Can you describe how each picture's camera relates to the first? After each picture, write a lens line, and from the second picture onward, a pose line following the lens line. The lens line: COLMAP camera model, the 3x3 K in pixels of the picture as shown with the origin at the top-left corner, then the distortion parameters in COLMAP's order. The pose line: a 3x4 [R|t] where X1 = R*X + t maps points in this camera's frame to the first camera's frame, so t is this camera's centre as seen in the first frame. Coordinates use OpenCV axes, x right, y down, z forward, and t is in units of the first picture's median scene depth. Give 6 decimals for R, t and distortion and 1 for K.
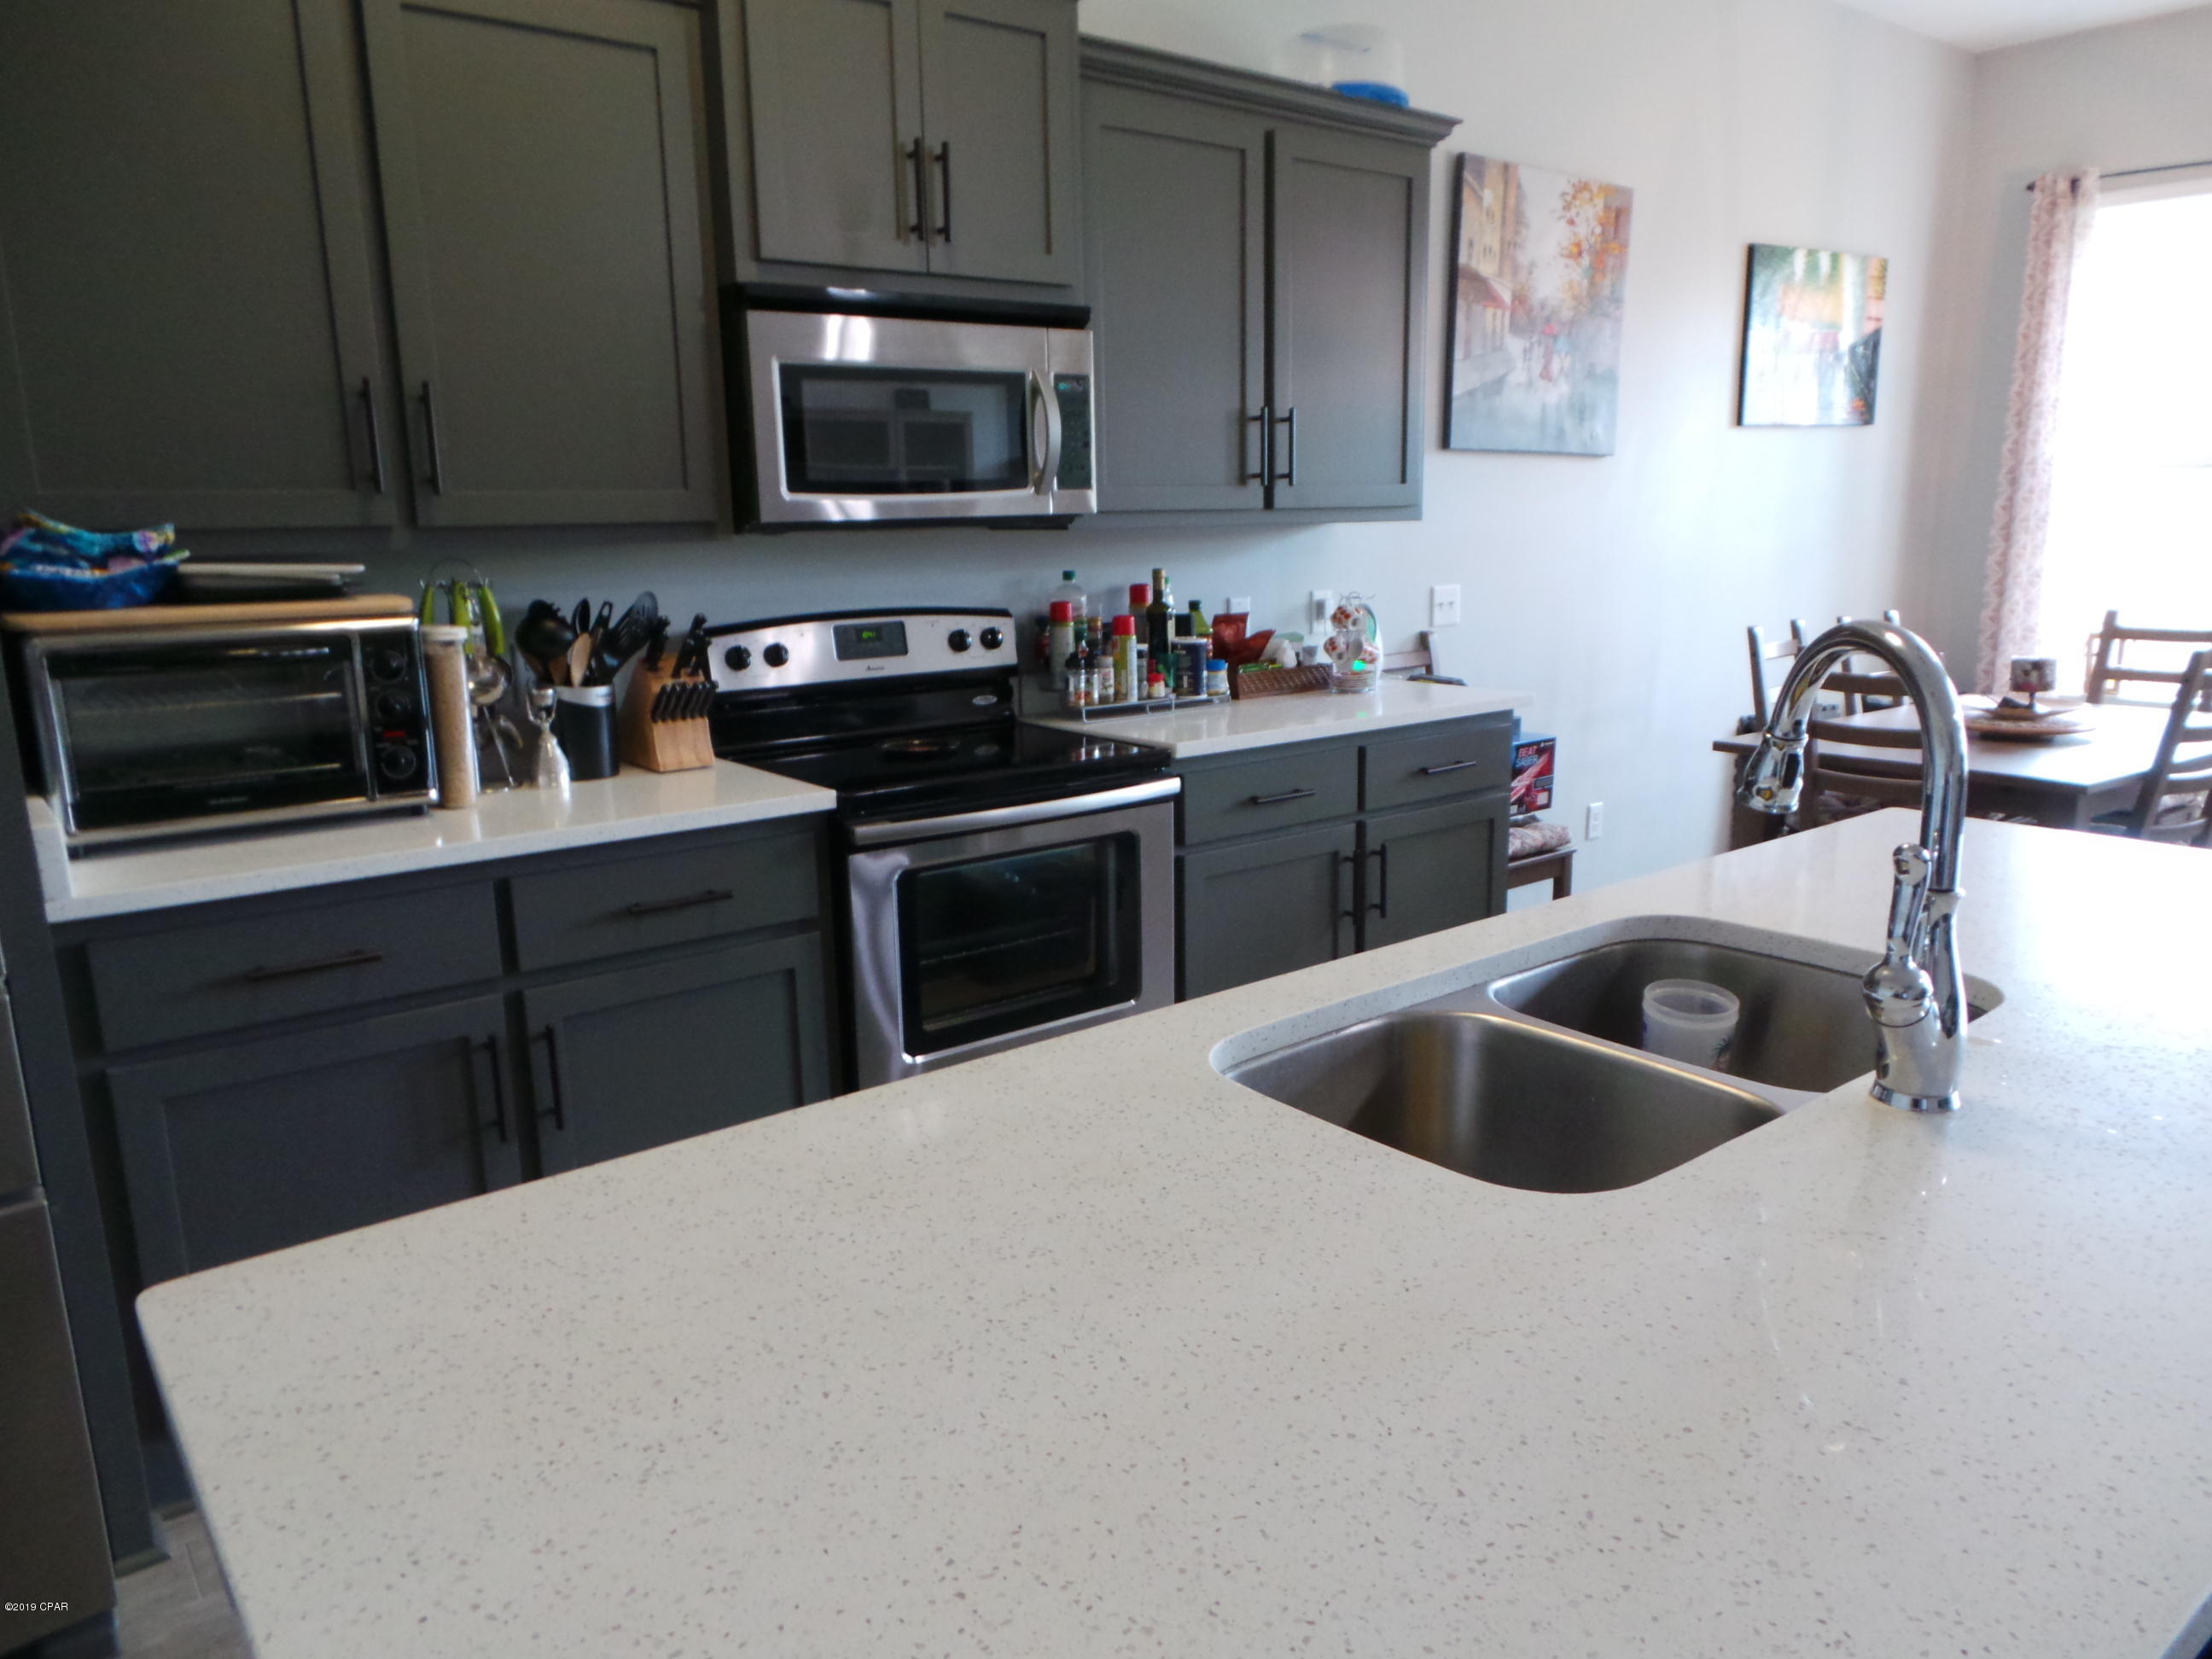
lens RADIAL K [[1527.7, 0, 1117.1], [0, 1527.7, 838.7], [0, 0, 1]] dist [-0.007291, 0.013776]
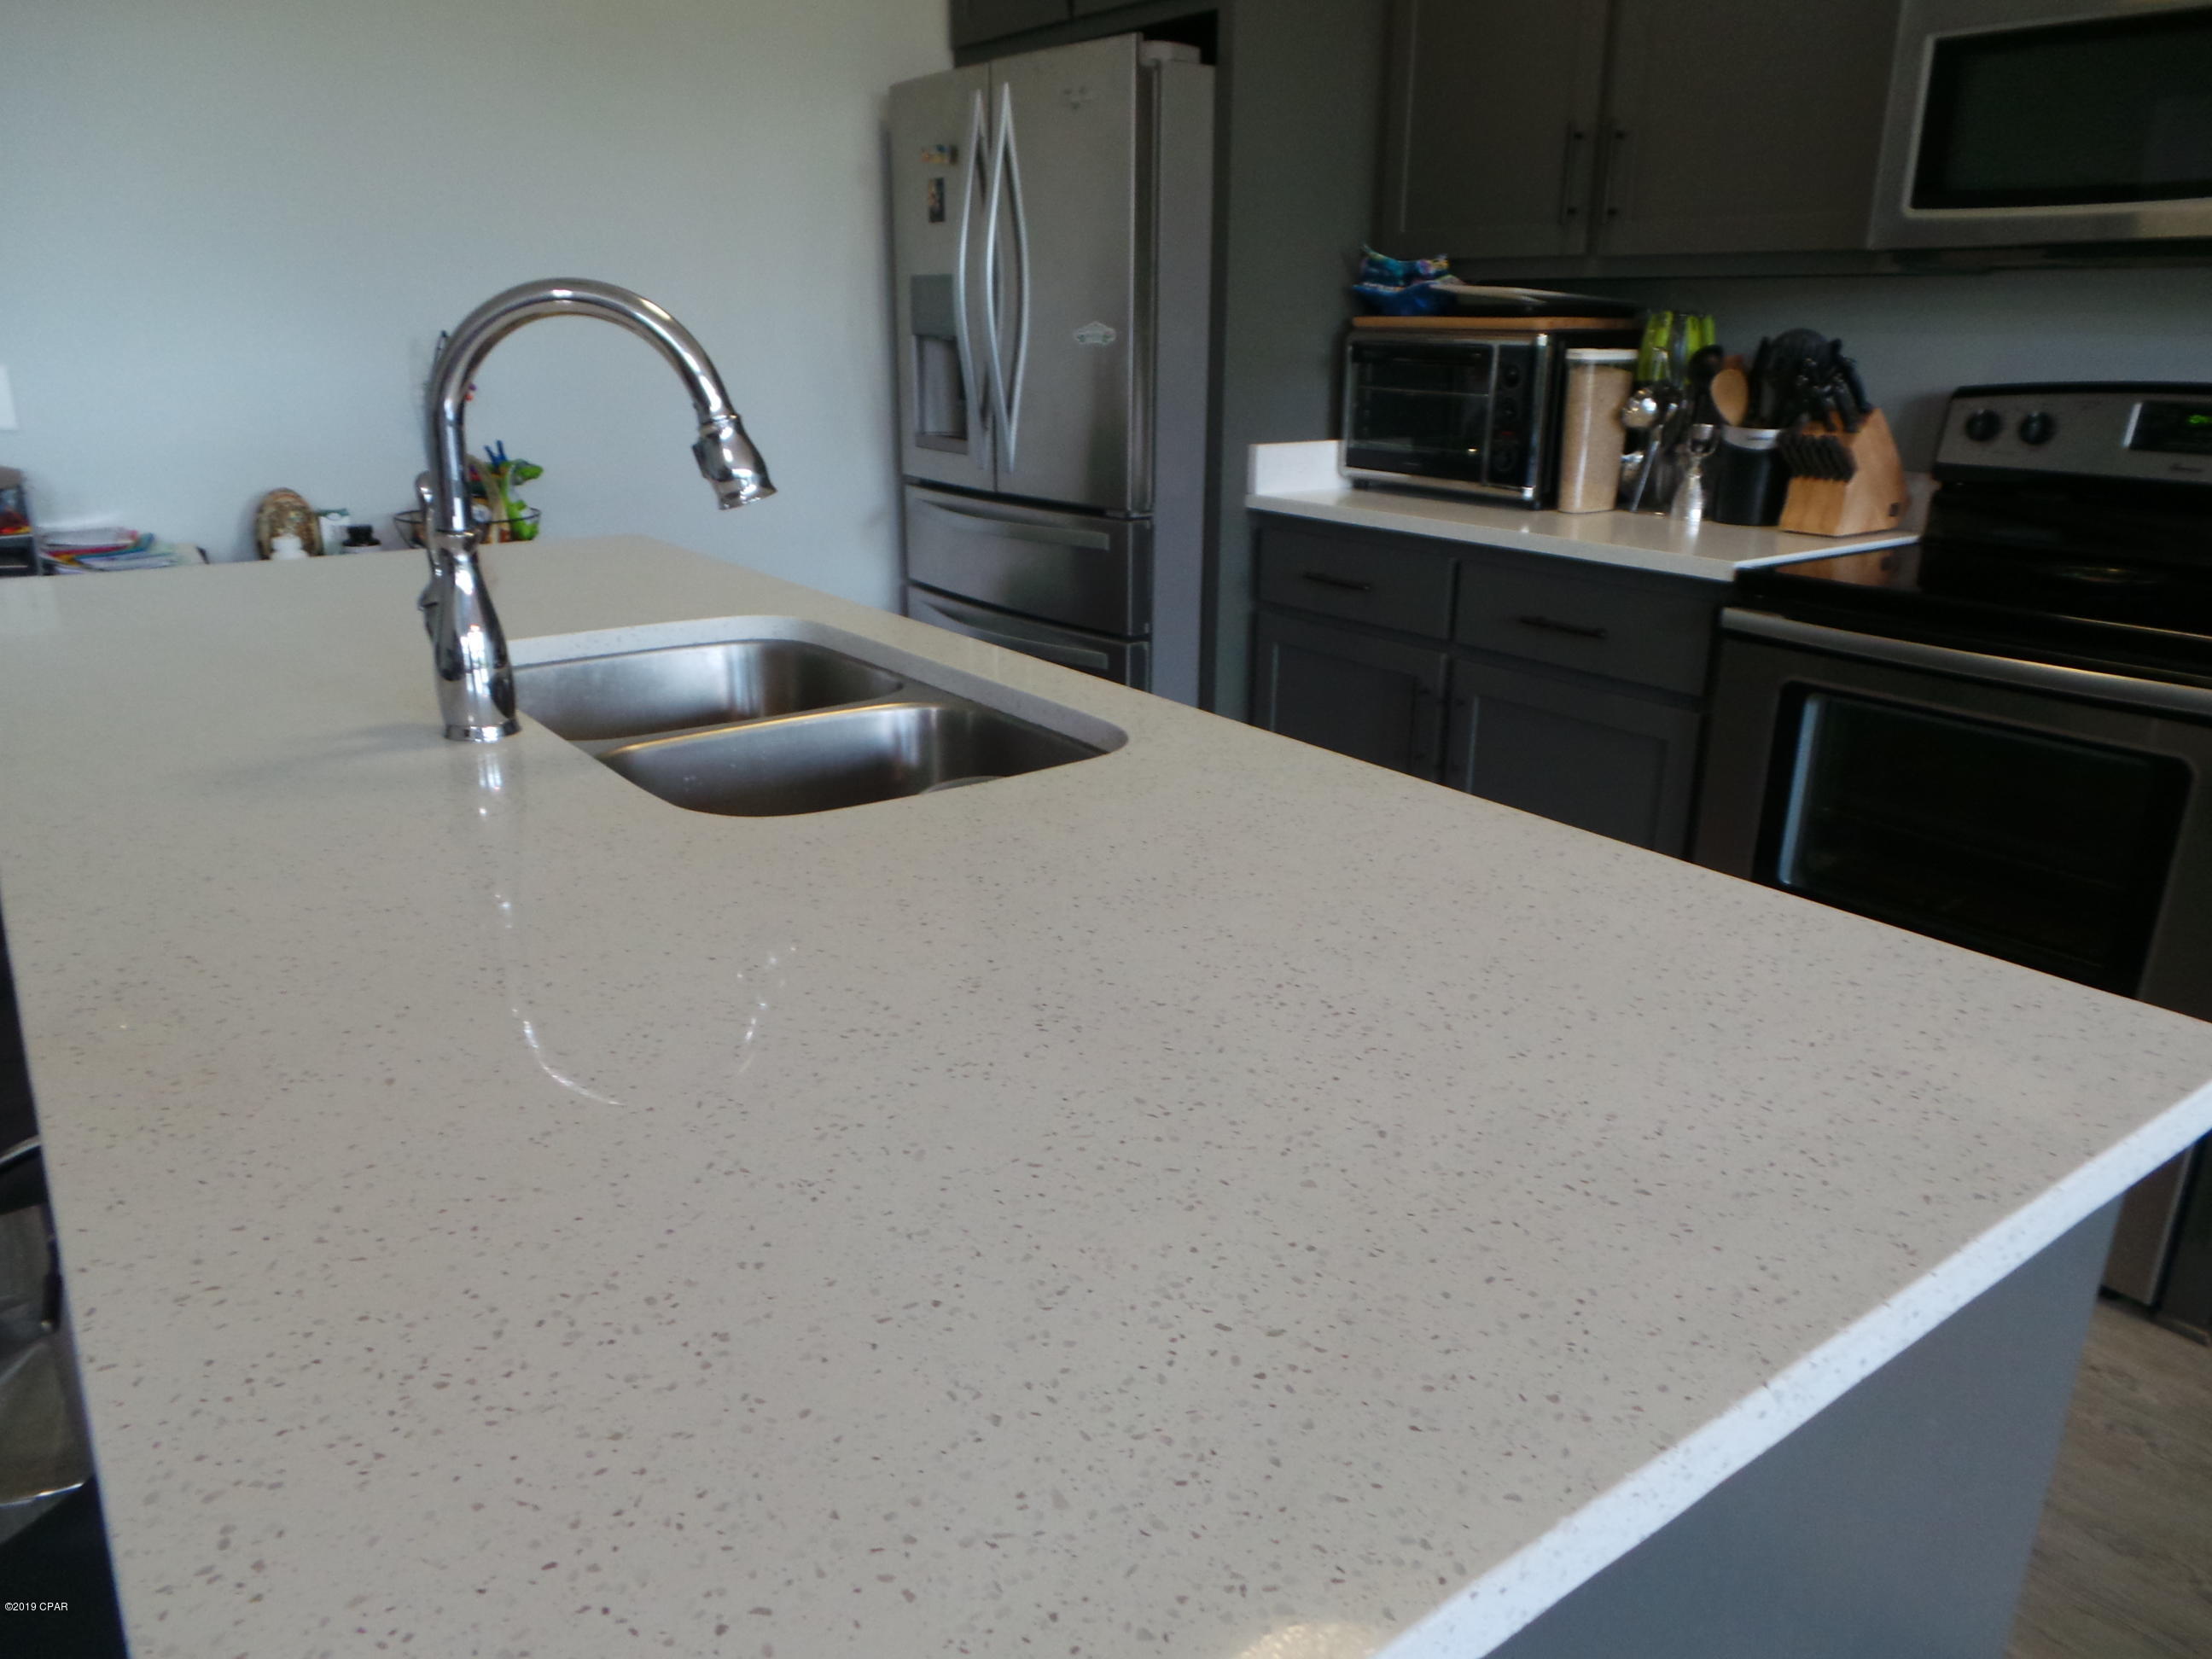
lens RADIAL K [[1531.0, 0, 1112.4], [0, 1531.0, 833.1], [0, 0, 1]] dist [0.002445, 0.005176]
pose [[-0.032158, 0.335594, -0.941458, 0.596903], [-0.220298, 0.916400, 0.334187, -0.087780], [0.974902, 0.218148, 0.044461, 0.537541]]
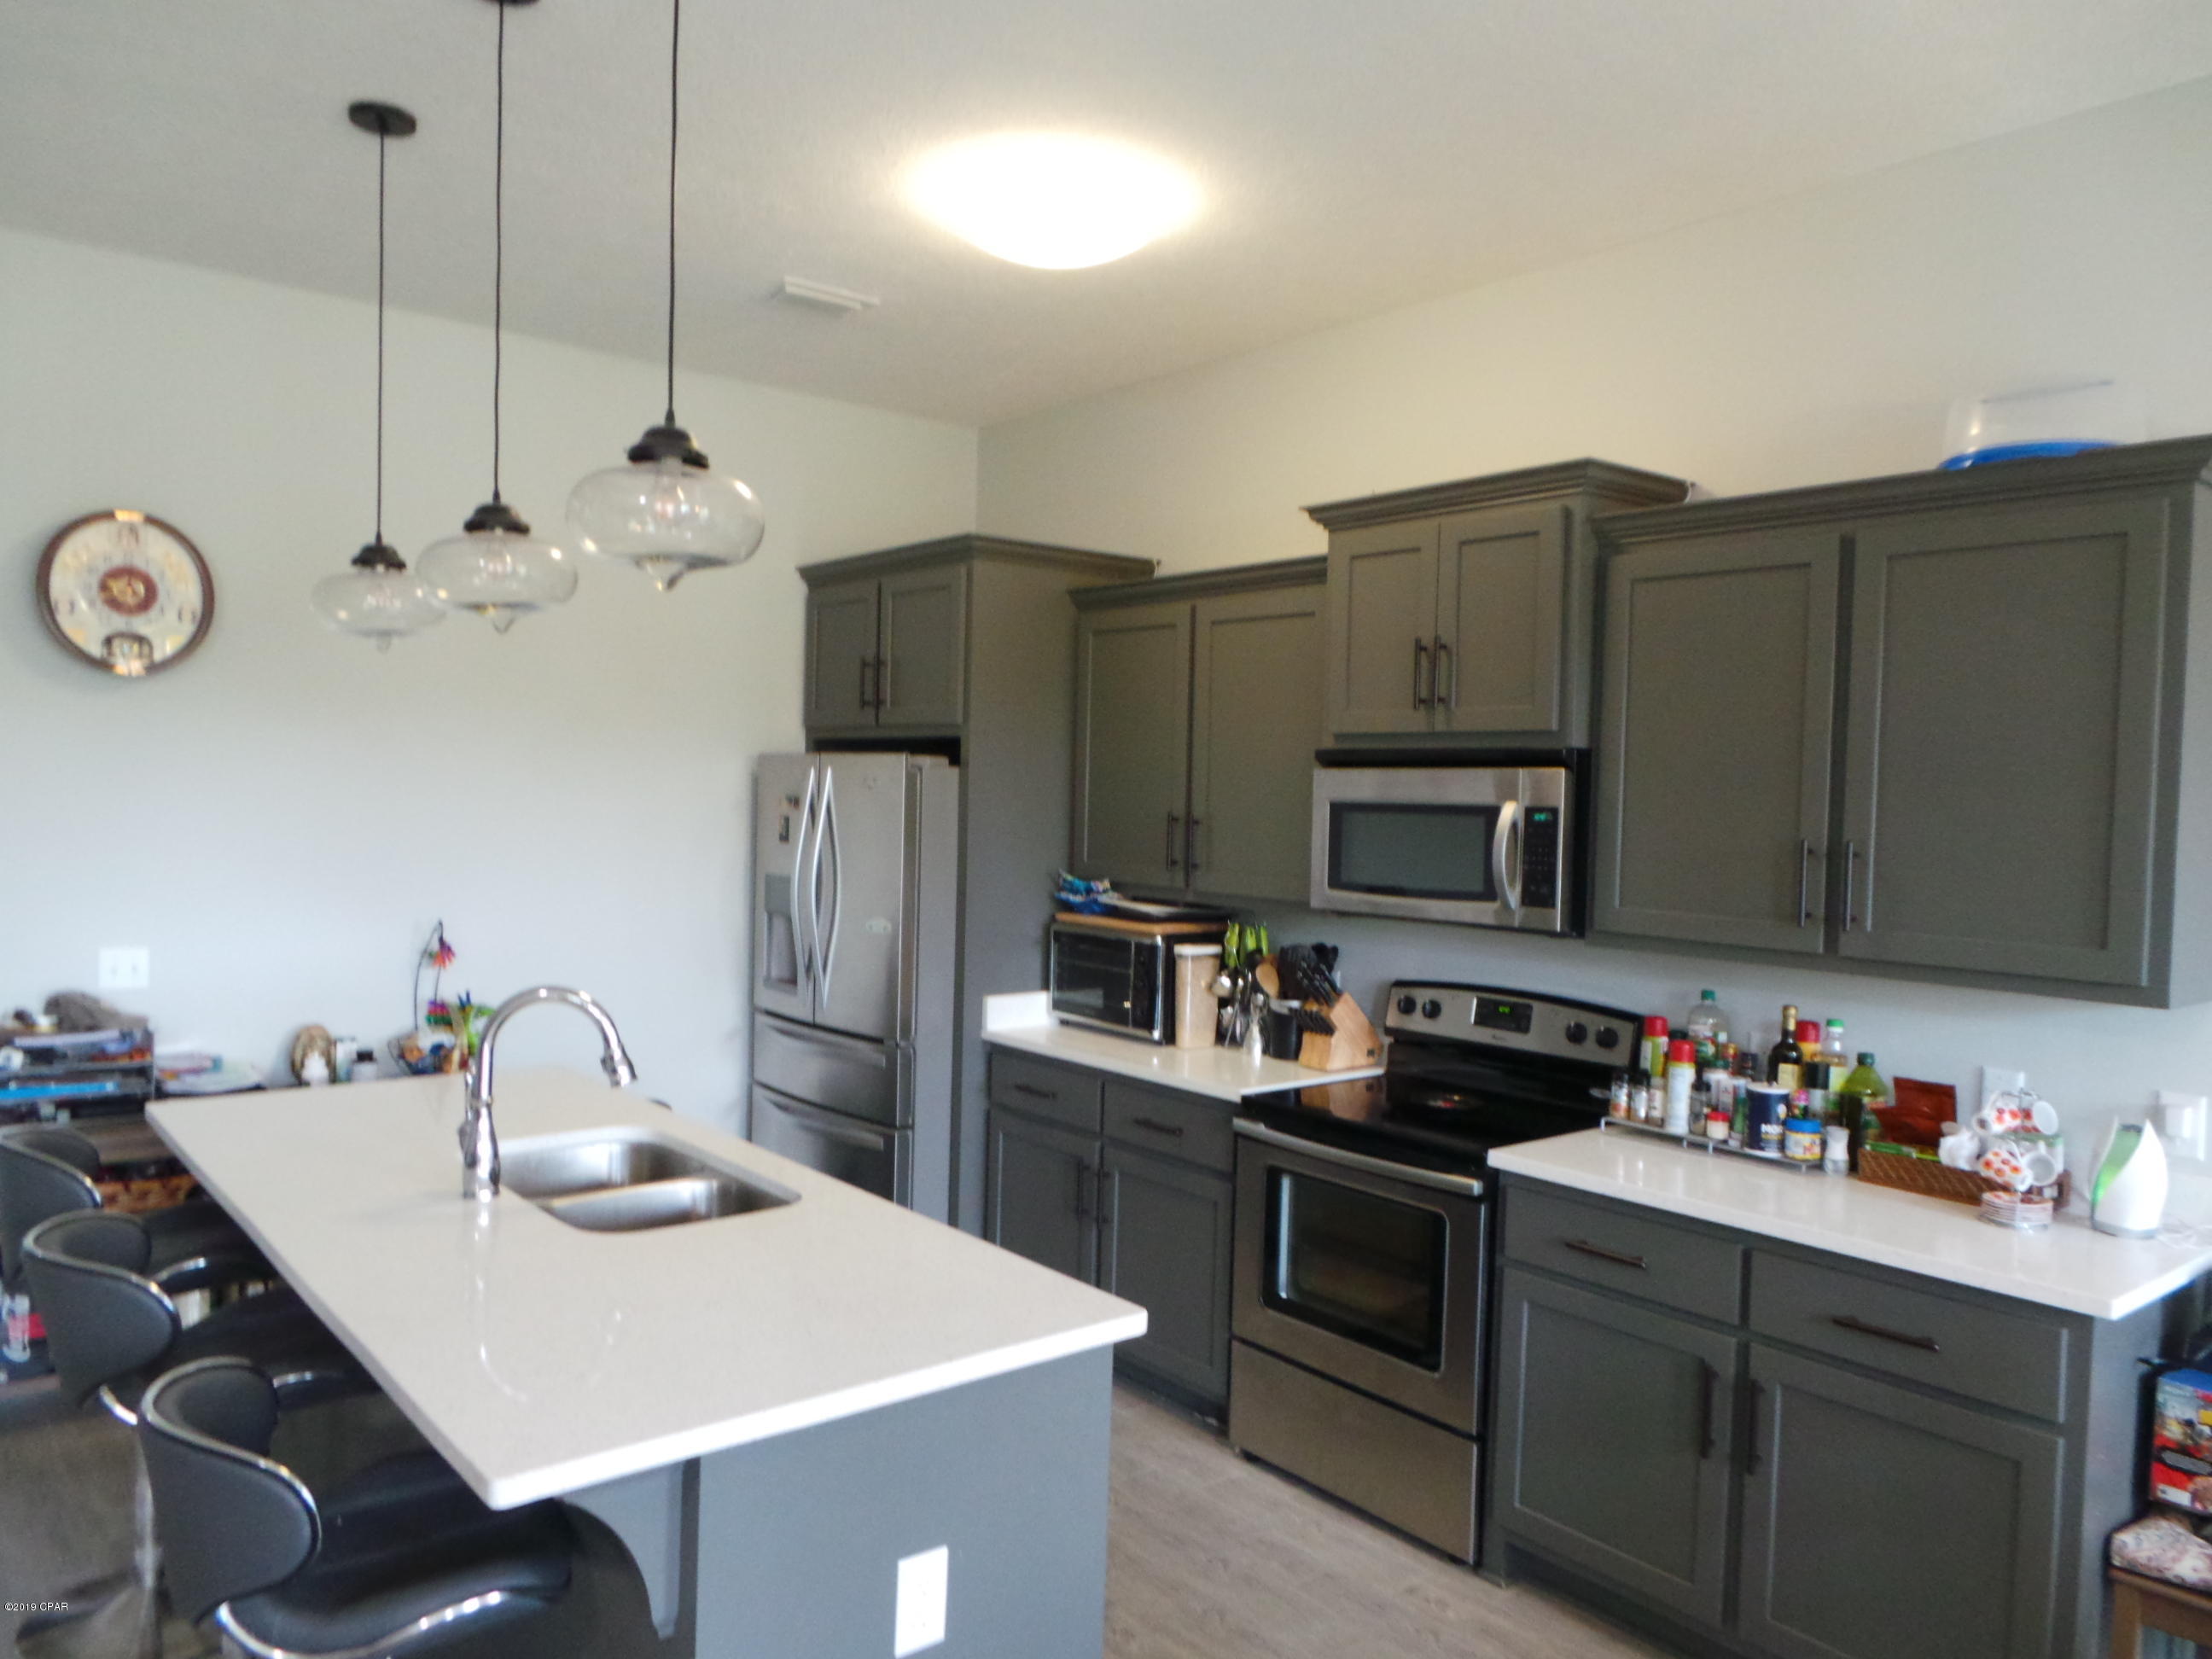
lens RADIAL K [[1531.0, 0, 1112.4], [0, 1531.0, 833.1], [0, 0, 1]] dist [0.002445, 0.005176]
pose [[0.026681, 0.045431, -0.998611, 1.047849], [-0.239884, 0.970068, 0.037723, -0.246269], [0.970435, 0.238544, 0.036780, 0.643242]]
